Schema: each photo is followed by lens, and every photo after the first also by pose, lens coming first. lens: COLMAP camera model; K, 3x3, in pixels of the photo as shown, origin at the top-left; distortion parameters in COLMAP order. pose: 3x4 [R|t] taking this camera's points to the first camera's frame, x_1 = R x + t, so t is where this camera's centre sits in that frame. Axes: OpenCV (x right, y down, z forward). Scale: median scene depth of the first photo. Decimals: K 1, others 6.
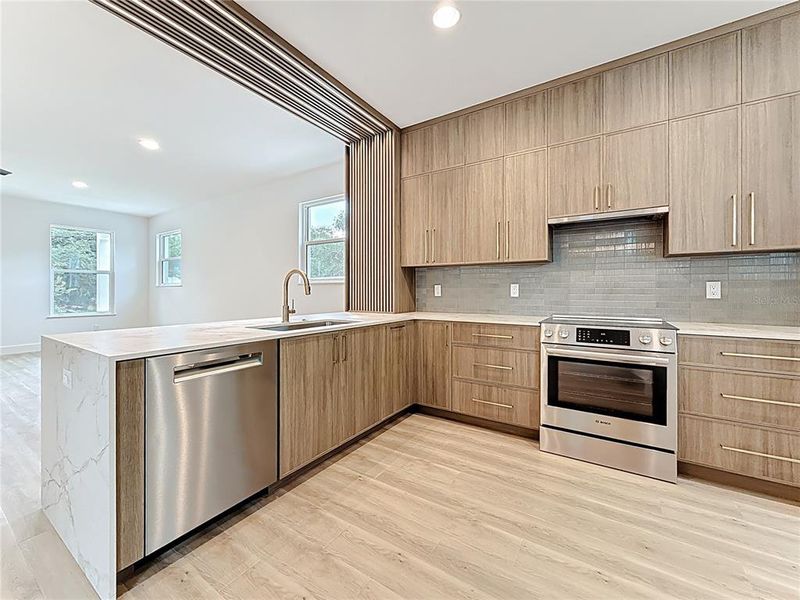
lens RADIAL K [[326.4, 0, 400.1], [0, 326.4, 289.7], [0, 0, 1]] dist [0.000444, 0.000091]
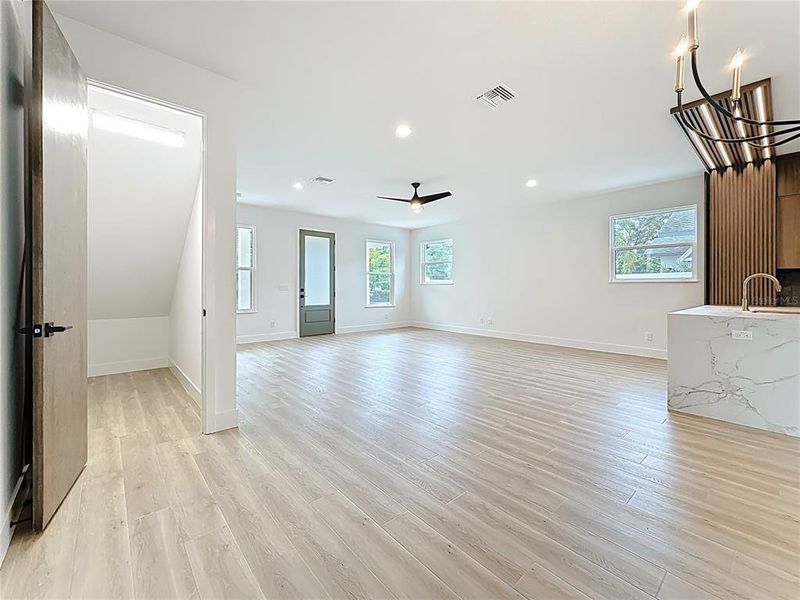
lens RADIAL K [[337.4, 0, 400.1], [0, 337.4, 287.9], [0, 0, 1]] dist [-0.001019, 0.000023]
pose [[0.961784, 0.002222, -0.273802, -1.387863], [-0.001131, 0.999991, 0.004142, -0.004748], [0.273808, -0.003675, 0.961777, -0.825894]]
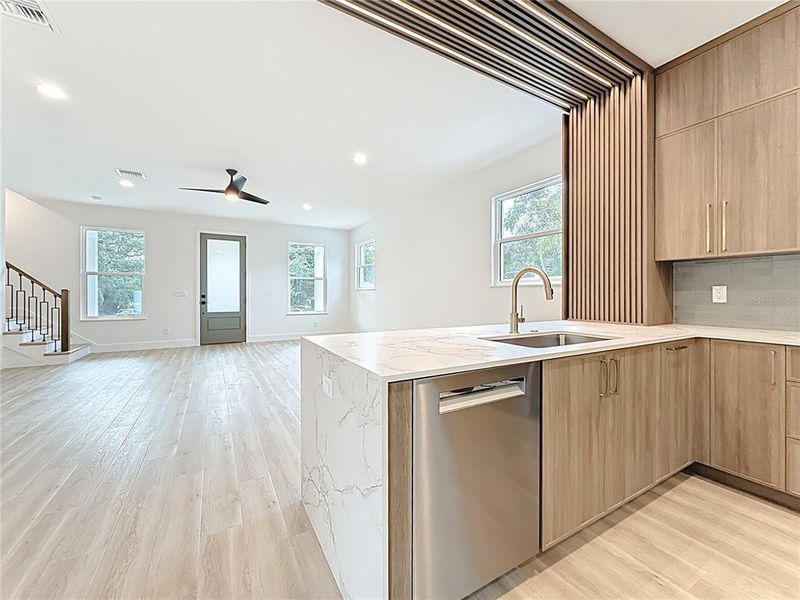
lens RADIAL K [[328.4, 0, 400.3], [0, 328.4, 294.0], [0, 0, 1]] dist [0.000194, 0.000099]
pose [[0.888270, 0.001427, -0.459319, -0.224793], [0.000195, 0.999994, 0.003483, -0.000739], [0.459321, -0.003183, 0.888265, 0.141382]]
